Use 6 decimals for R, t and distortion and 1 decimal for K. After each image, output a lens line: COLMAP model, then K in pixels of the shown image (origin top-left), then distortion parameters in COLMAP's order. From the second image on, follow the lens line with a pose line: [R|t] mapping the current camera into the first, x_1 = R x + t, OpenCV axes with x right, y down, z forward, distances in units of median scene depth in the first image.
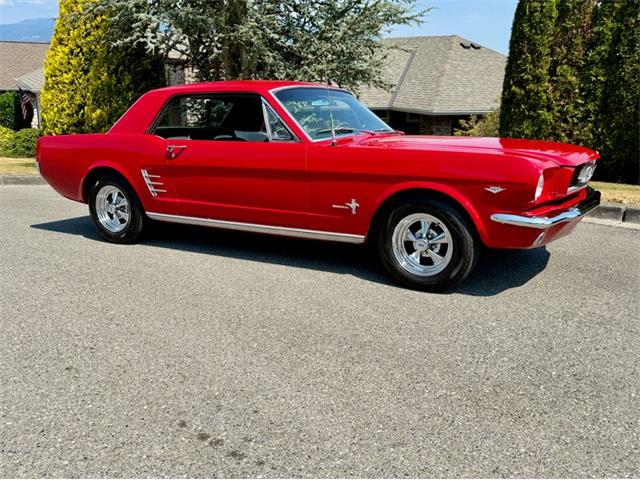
lens RADIAL K [[575.2, 0, 316.3], [0, 575.2, 240.4], [0, 0, 1]] dist [0.041327, -0.053356]
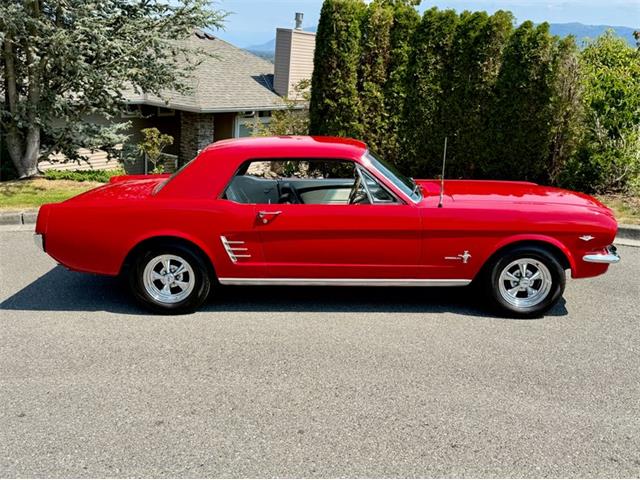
lens RADIAL K [[617.0, 0, 293.4], [0, 617.0, 256.4], [0, 0, 1]] dist [0.021041, 0.000000]
pose [[0.875438, -0.120125, 0.468165, -0.307061], [0.098814, 0.992646, 0.069925, -0.067394], [-0.473122, -0.014954, 0.880870, 0.015669]]
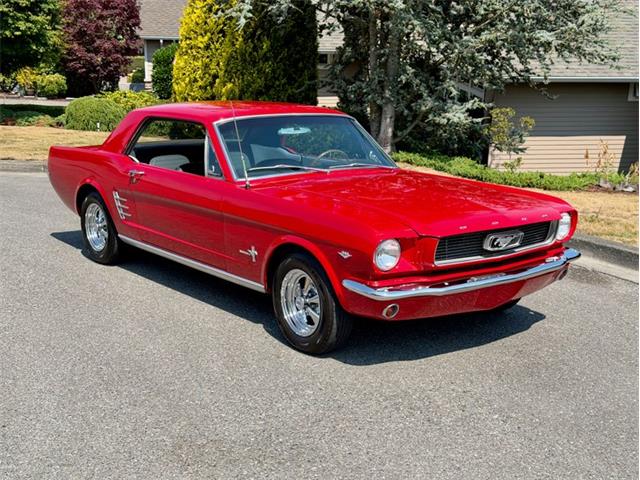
lens RADIAL K [[866.5, 0, 316.3], [0, 866.5, 241.9], [0, 0, 1]] dist [0.118439, 0.000000]
pose [[0.933355, 0.090493, -0.347361, 0.240252], [-0.094246, 0.995530, 0.006115, -0.035631], [0.346362, 0.027030, 0.937712, -0.115002]]
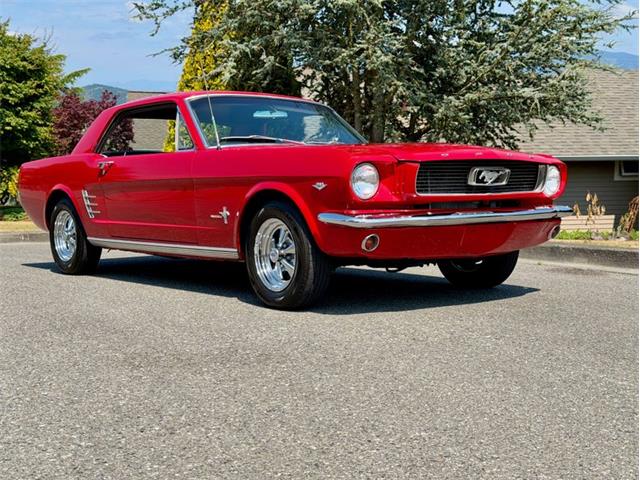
lens RADIAL K [[866.5, 0, 321.4], [0, 866.5, 242.8], [0, 0, 1]] dist [0.118439, 0.000000]
pose [[0.938395, 0.018604, -0.345063, 0.244226], [-0.071473, 0.987407, -0.141132, 0.059239], [0.338092, 0.157100, 0.927908, -0.071243]]
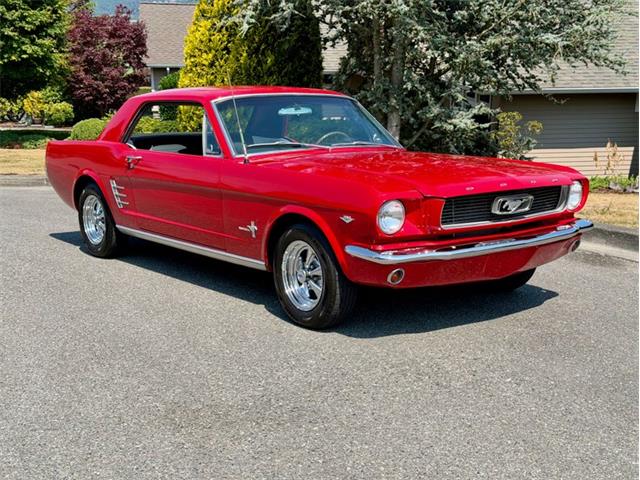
lens RADIAL K [[866.5, 0, 323.6], [0, 866.5, 238.4], [0, 0, 1]] dist [0.118439, 0.000000]
pose [[0.933497, 0.060142, -0.353505, 0.240401], [-0.077341, 0.996400, -0.034714, -0.002013], [0.350145, 0.059746, 0.934788, -0.093447]]
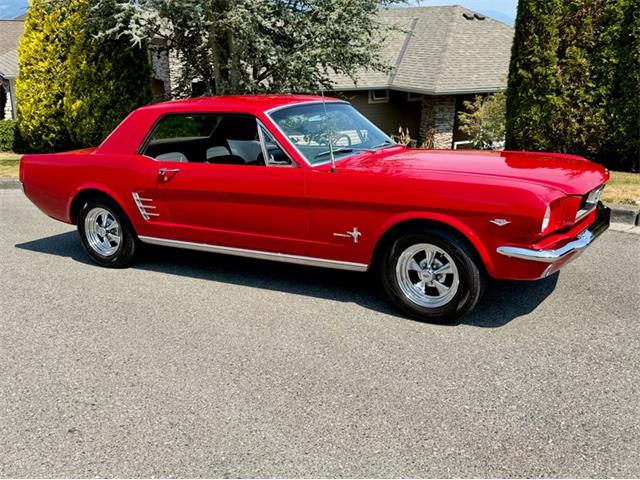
lens RADIAL K [[617.0, 0, 317.9], [0, 617.0, 235.5], [0, 0, 1]] dist [0.021041, 0.000000]
pose [[0.999672, -0.024782, 0.006461, -0.001824], [0.024620, 0.999406, 0.024114, -0.030956], [-0.007055, -0.023947, 0.999688, -0.012187]]
